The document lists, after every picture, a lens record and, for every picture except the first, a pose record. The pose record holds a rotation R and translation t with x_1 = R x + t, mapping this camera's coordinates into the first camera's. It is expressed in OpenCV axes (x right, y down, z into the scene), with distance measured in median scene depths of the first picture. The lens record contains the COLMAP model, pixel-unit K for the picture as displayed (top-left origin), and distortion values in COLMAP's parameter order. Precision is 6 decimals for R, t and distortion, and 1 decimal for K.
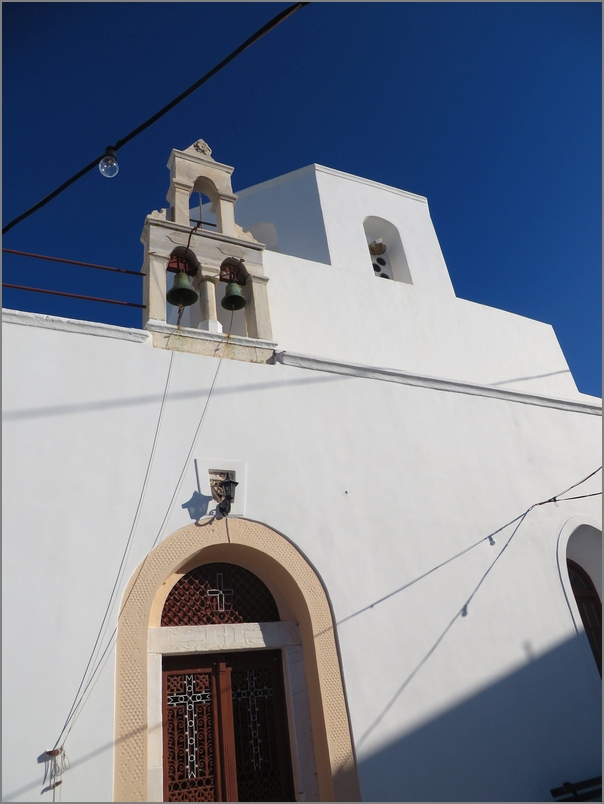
lens RADIAL K [[603.8, 0, 302.0], [0, 603.8, 402.0], [0, 0, 1]] dist [-0.009968, -0.007373]
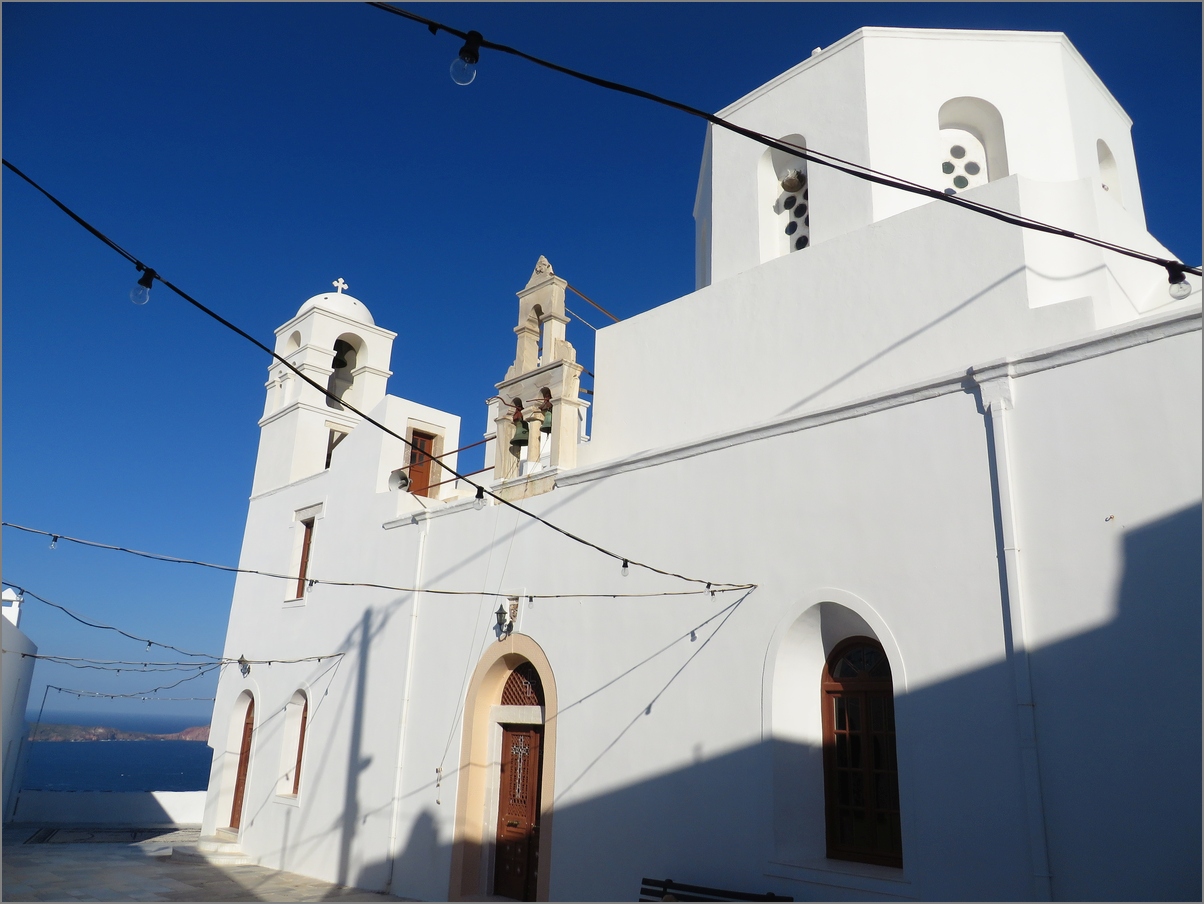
lens RADIAL K [[904.2, 0, 602.0], [0, 904.2, 452.0], [0, 0, 1]] dist [-0.009968, -0.007373]
pose [[0.303845, -0.146545, -0.941383, 1.848501], [0.408205, 0.912832, -0.010347, -0.082356], [0.860841, -0.381133, 0.337180, 0.587466]]
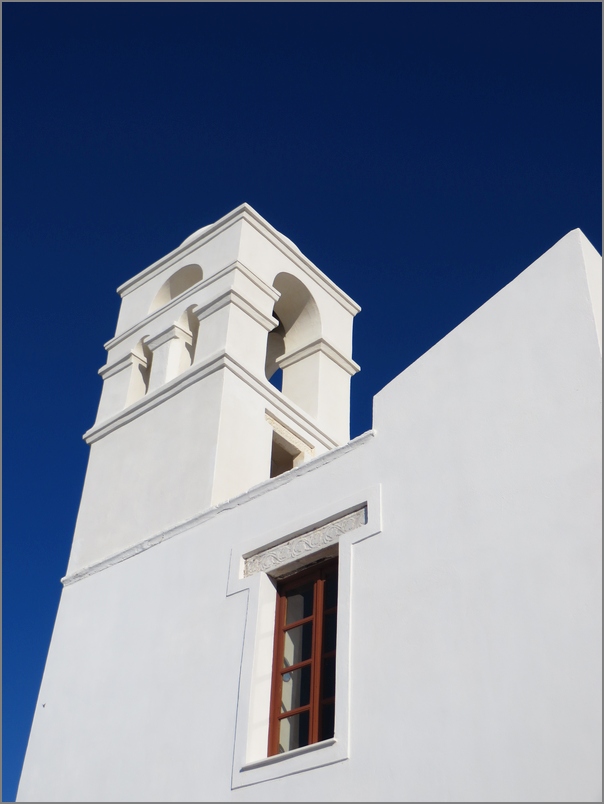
lens RADIAL K [[1104.6, 0, 302.0], [0, 1104.6, 402.0], [0, 0, 1]] dist [-0.444642, -0.002348]
pose [[0.408339, -0.475232, -0.779368, 0.823157], [0.375033, 0.865747, -0.331409, -0.048821], [0.832232, -0.156961, 0.531746, 0.257391]]
